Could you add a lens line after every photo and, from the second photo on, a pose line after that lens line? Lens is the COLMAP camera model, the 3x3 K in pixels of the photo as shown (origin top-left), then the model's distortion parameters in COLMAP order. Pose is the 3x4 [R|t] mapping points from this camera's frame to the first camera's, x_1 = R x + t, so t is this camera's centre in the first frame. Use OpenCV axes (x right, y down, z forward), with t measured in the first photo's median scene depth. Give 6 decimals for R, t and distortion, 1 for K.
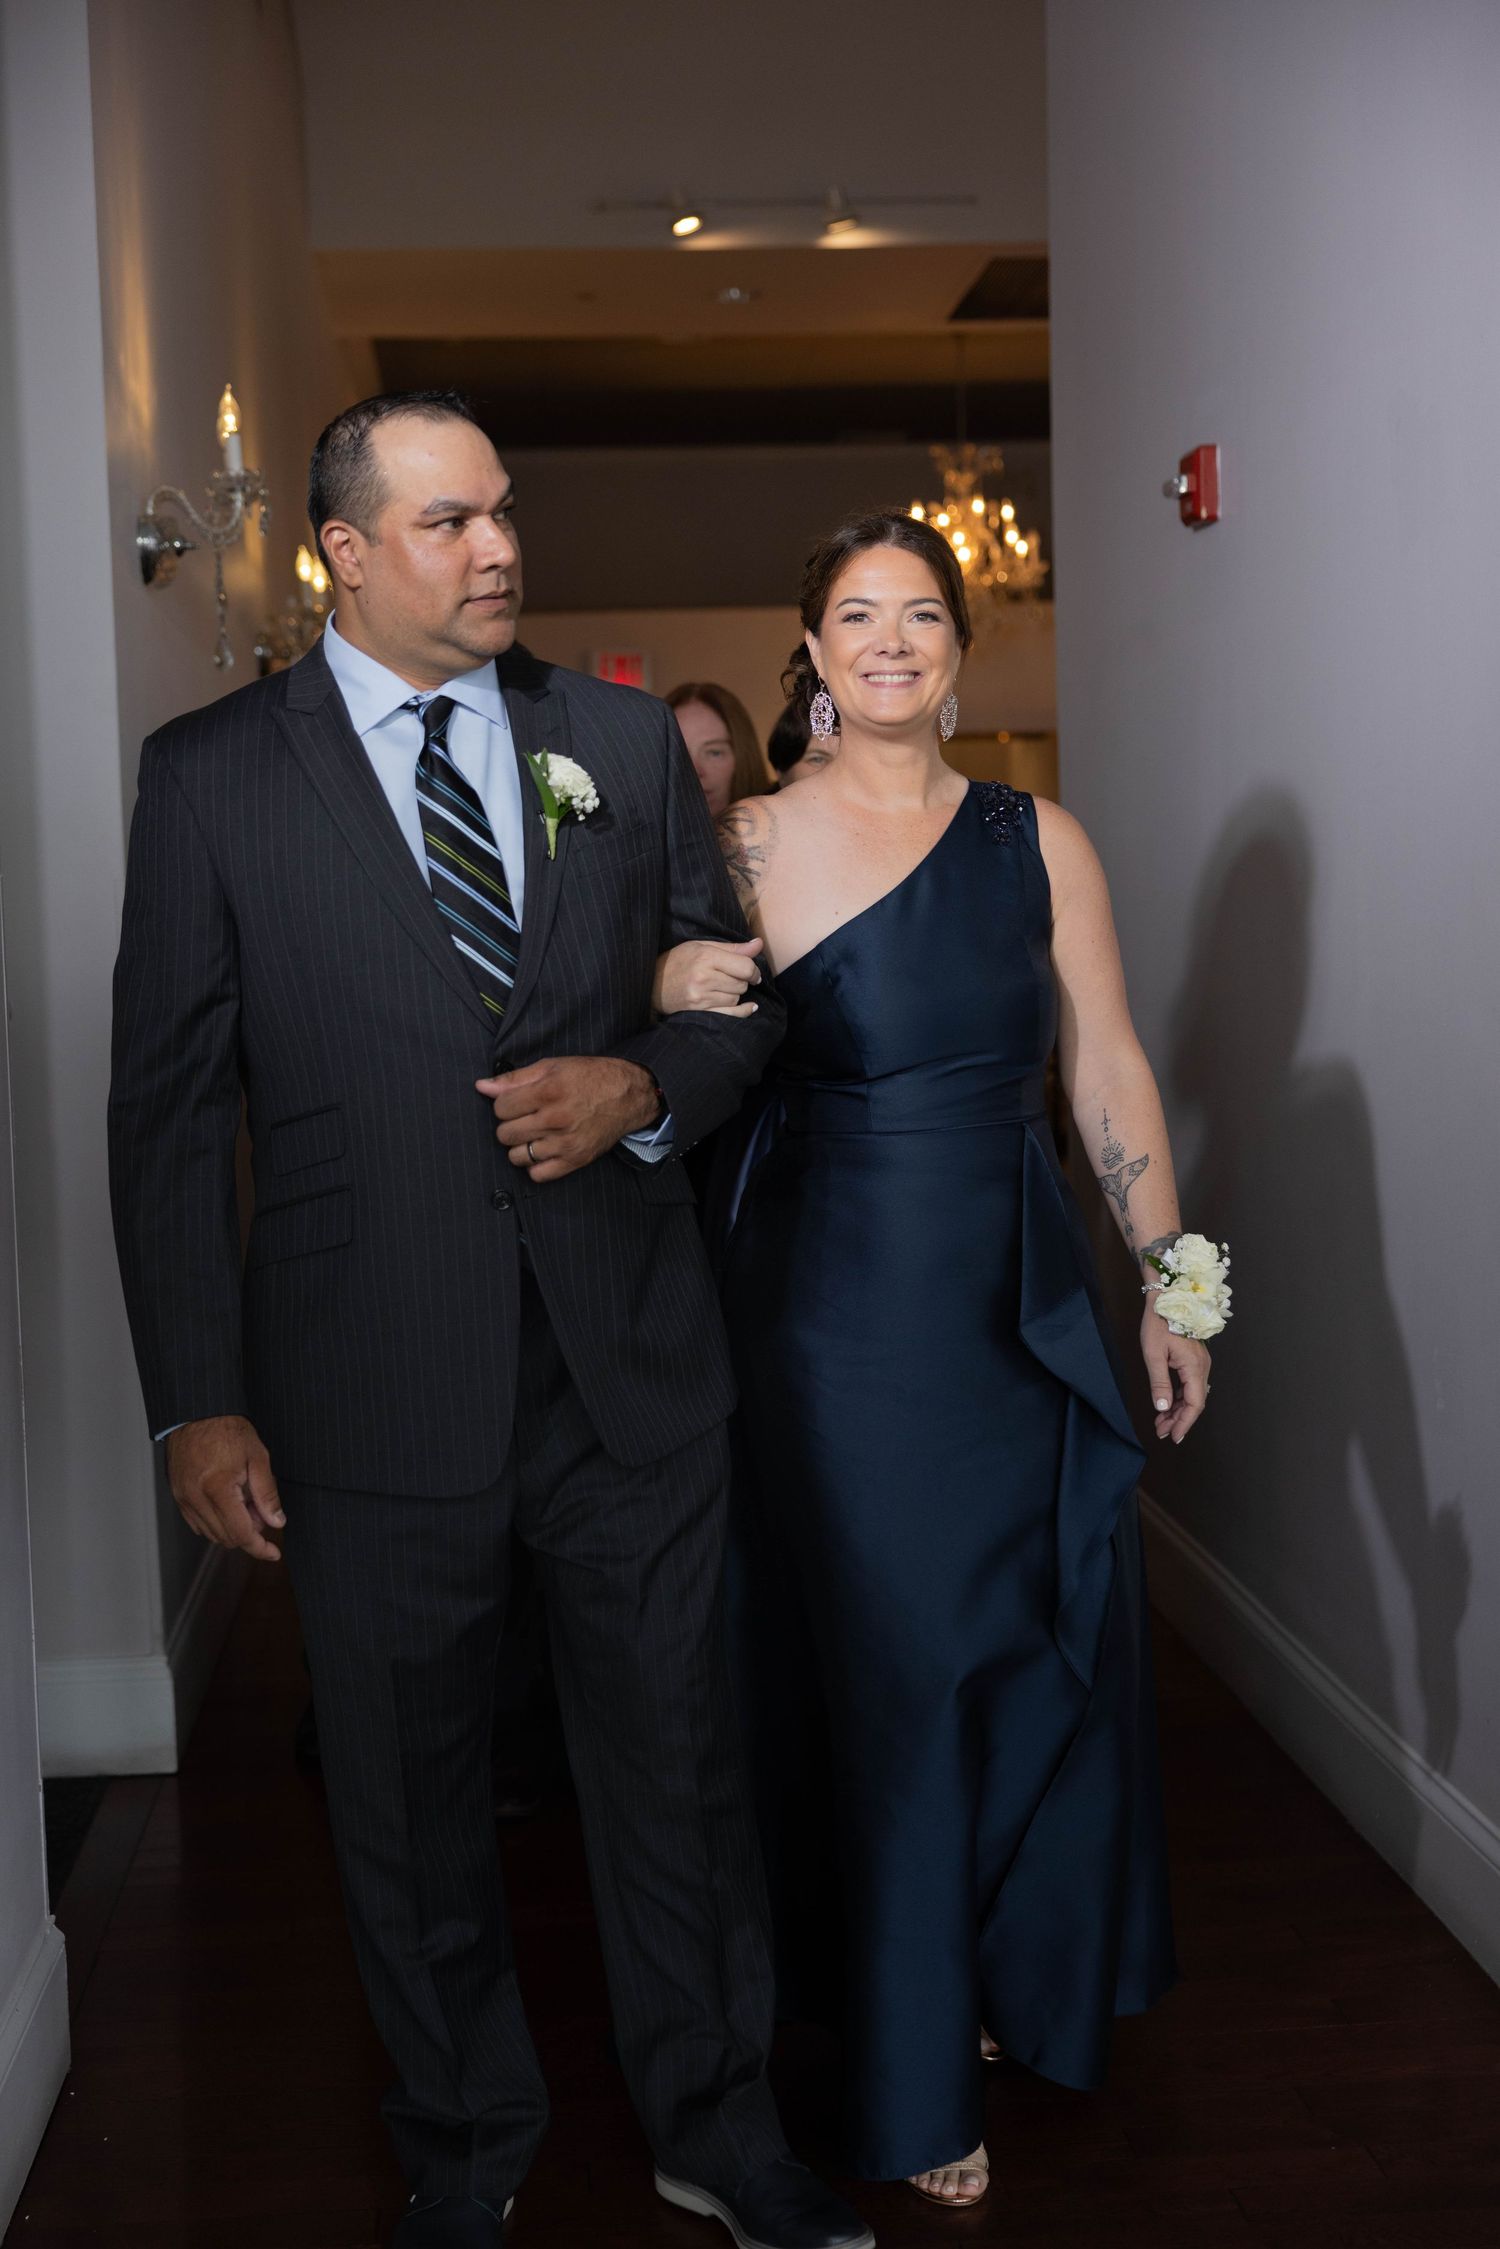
lens RADIAL K [[3049.8, 0, 756.3], [0, 3049.8, 1128.8], [0, 0, 1]] dist [-0.003985, 0.000206]
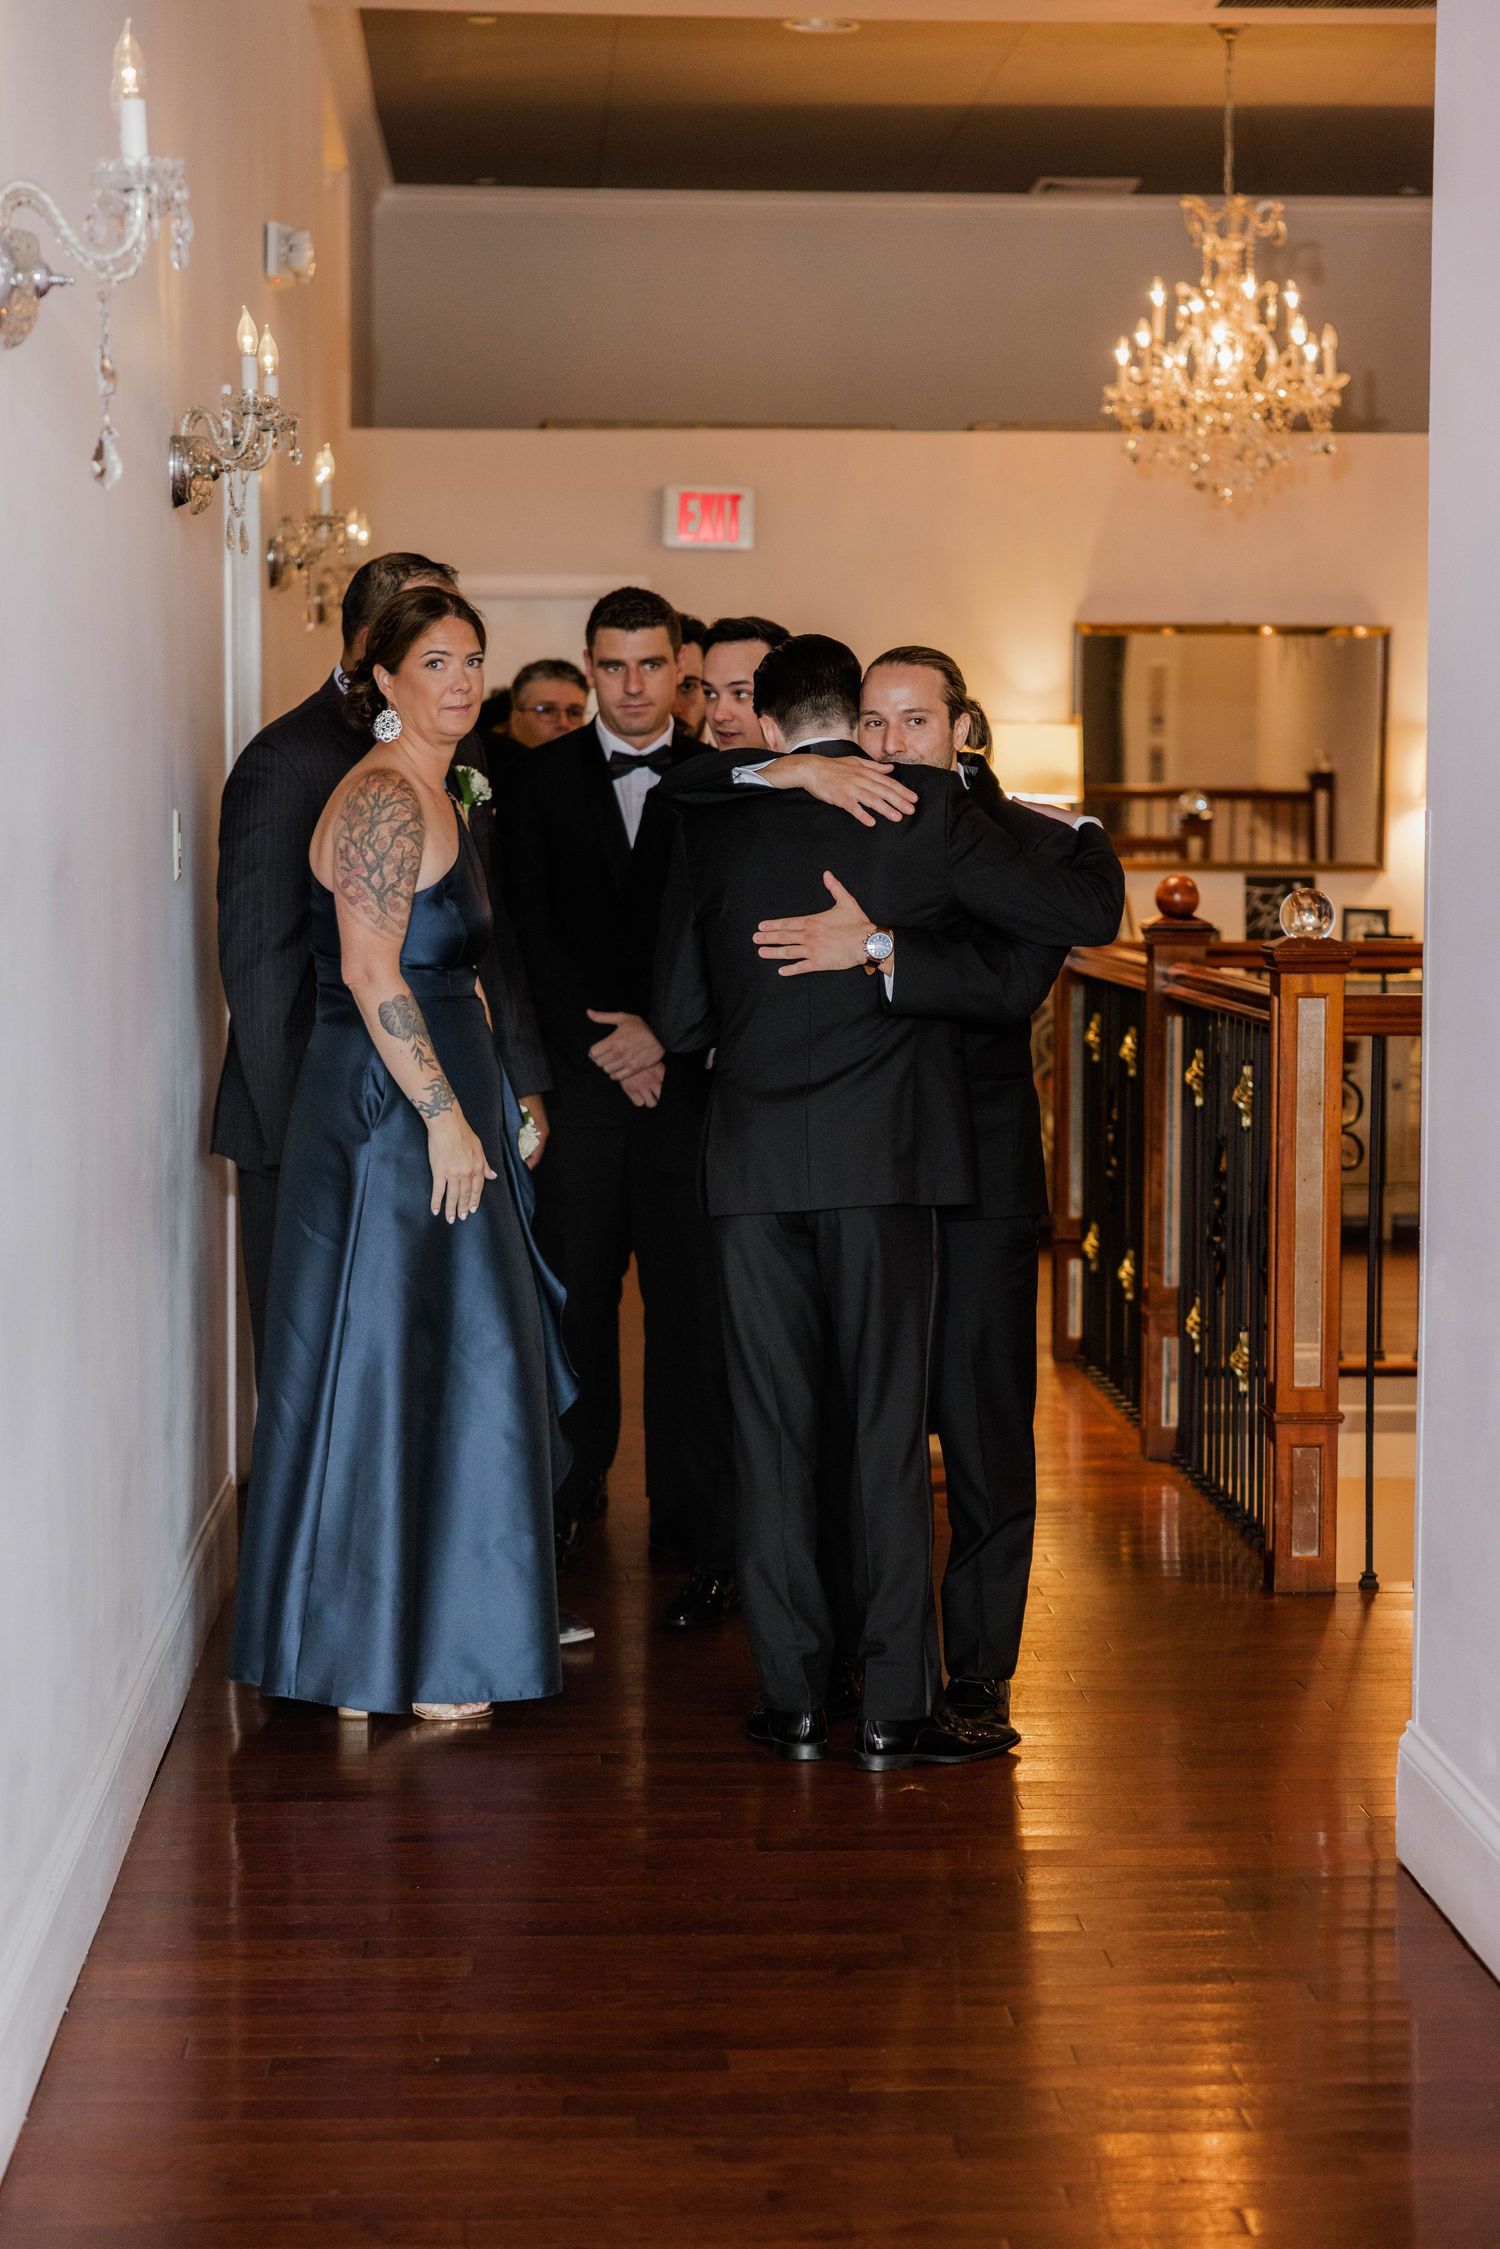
lens RADIAL K [[4281.7, 0, 750.0], [0, 4281.7, 1124.5], [0, 0, 1]] dist [0.020524, 0.139278]
pose [[0.999090, 0.034457, -0.025126, -0.018772], [-0.034702, 0.999354, -0.009376, -0.017916], [0.024787, 0.010239, 0.999640, 0.140646]]
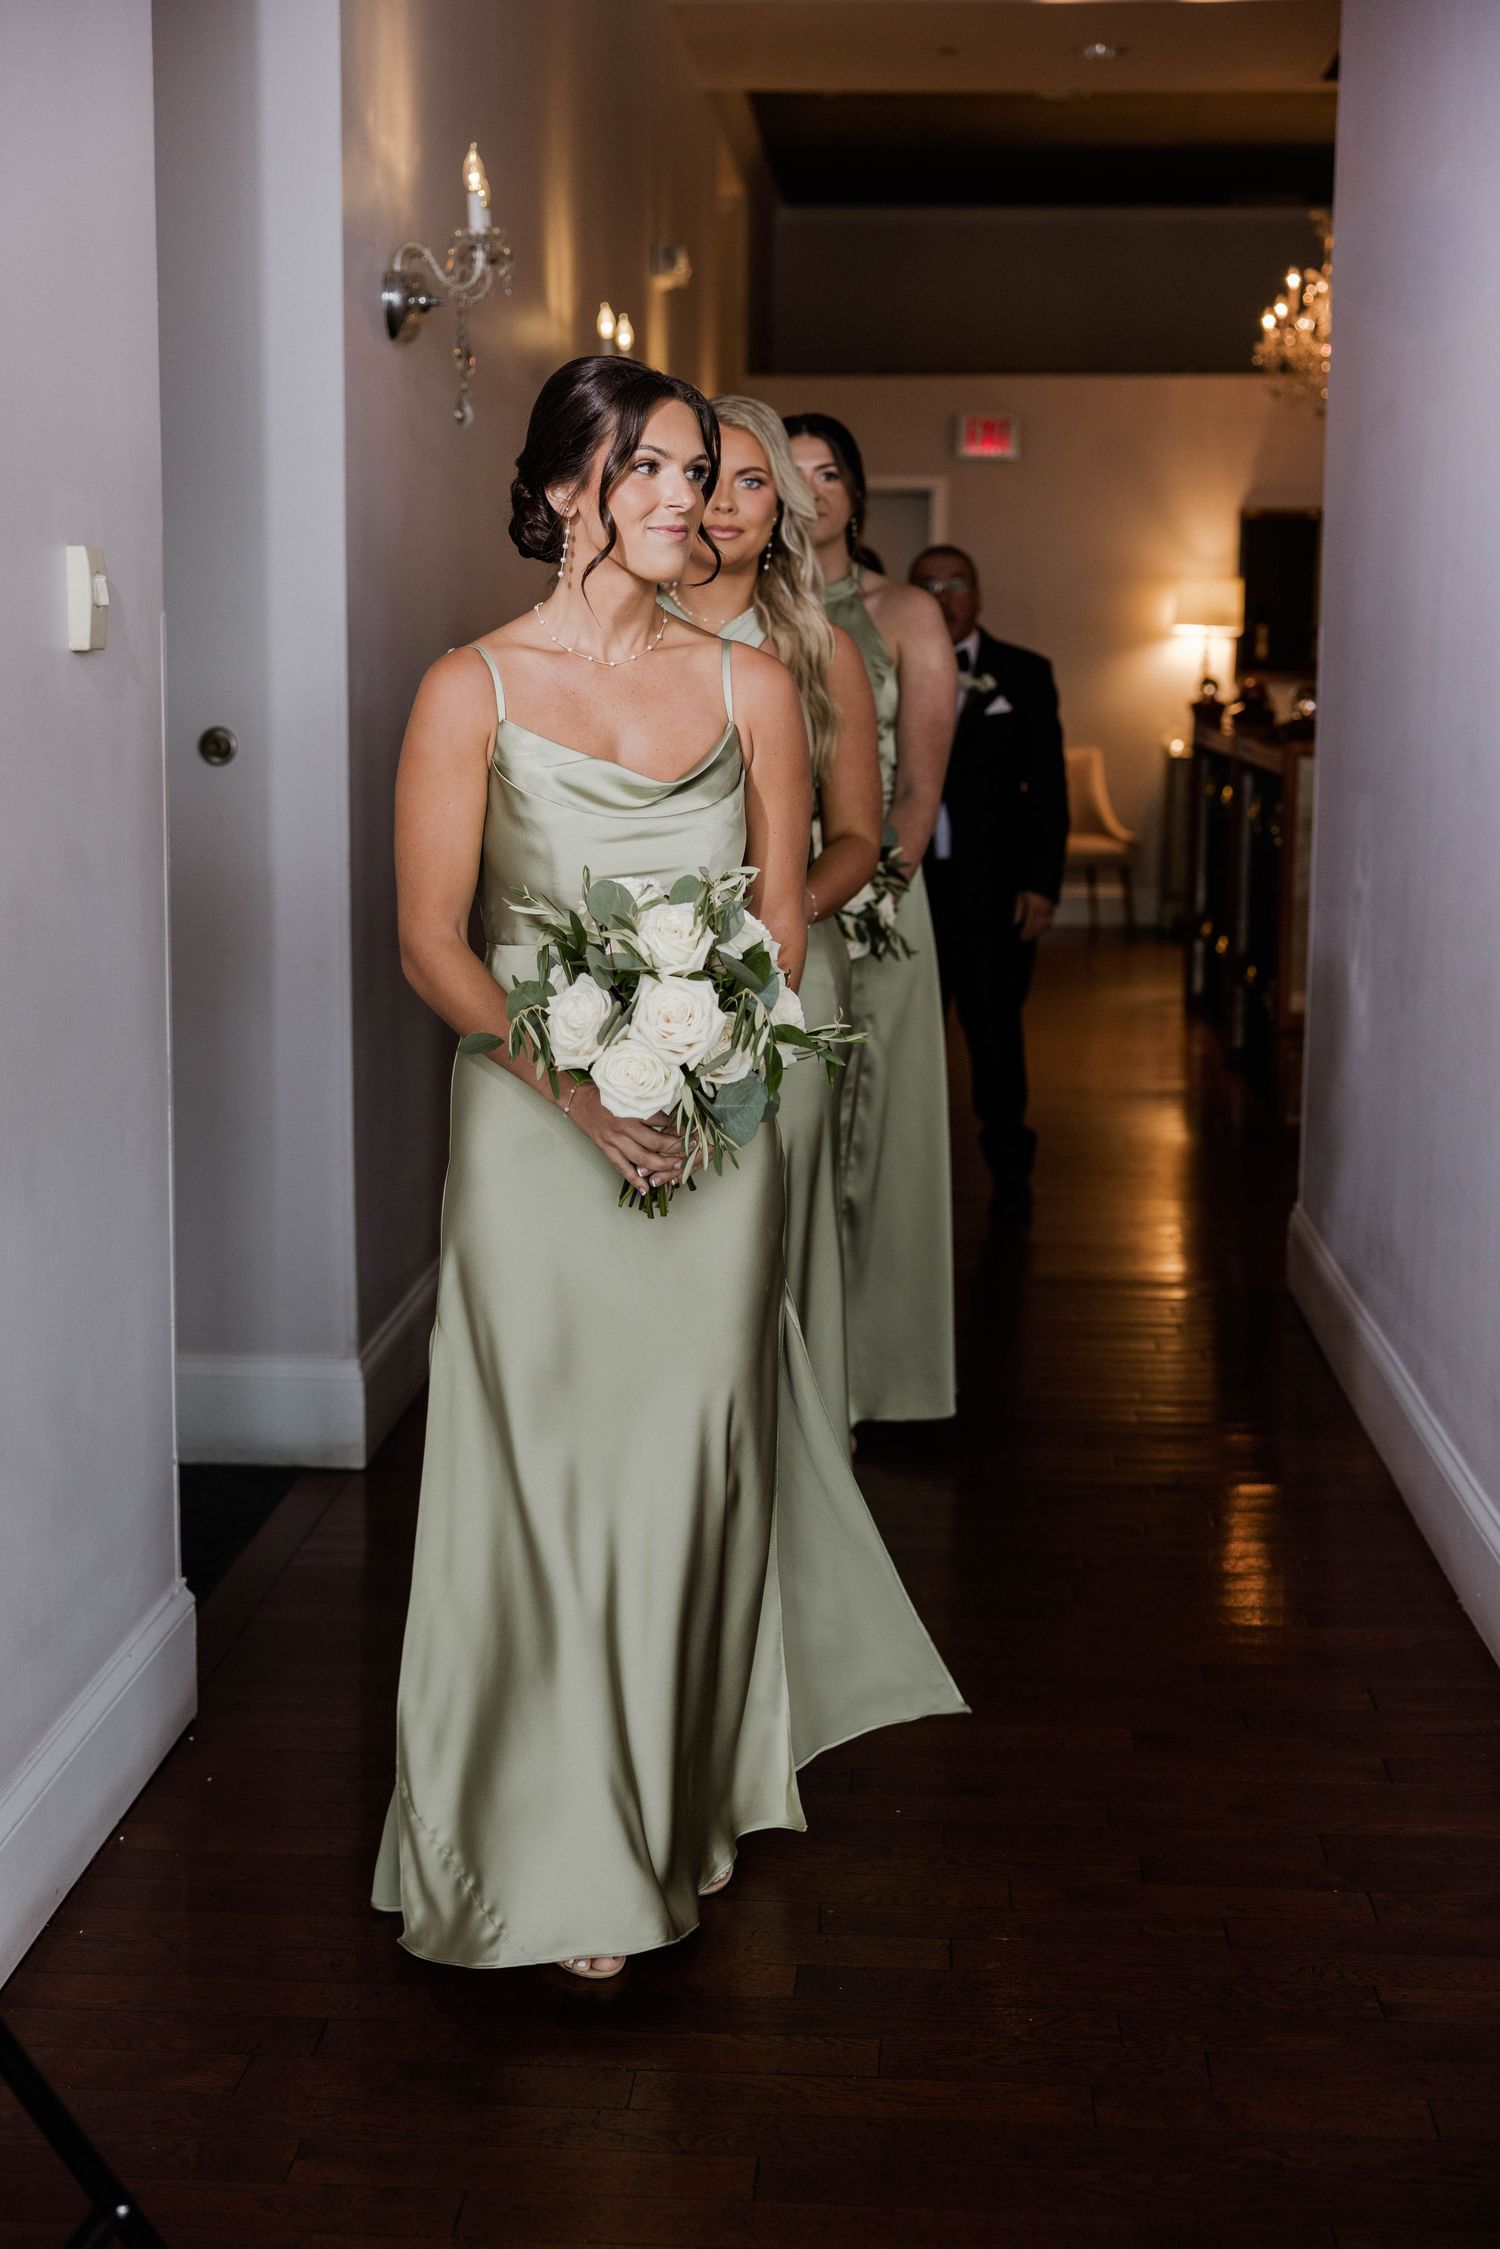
lens RADIAL K [[3051.2, 0, 720.6], [0, 3051.2, 1133.0], [0, 0, 1]] dist [0.010671, -0.051964]
pose [[0.987751, 0.059128, -0.144403, 0.075830], [-0.047947, 0.995663, 0.079720, 0.002187], [0.148491, -0.071820, 0.986302, -0.027035]]
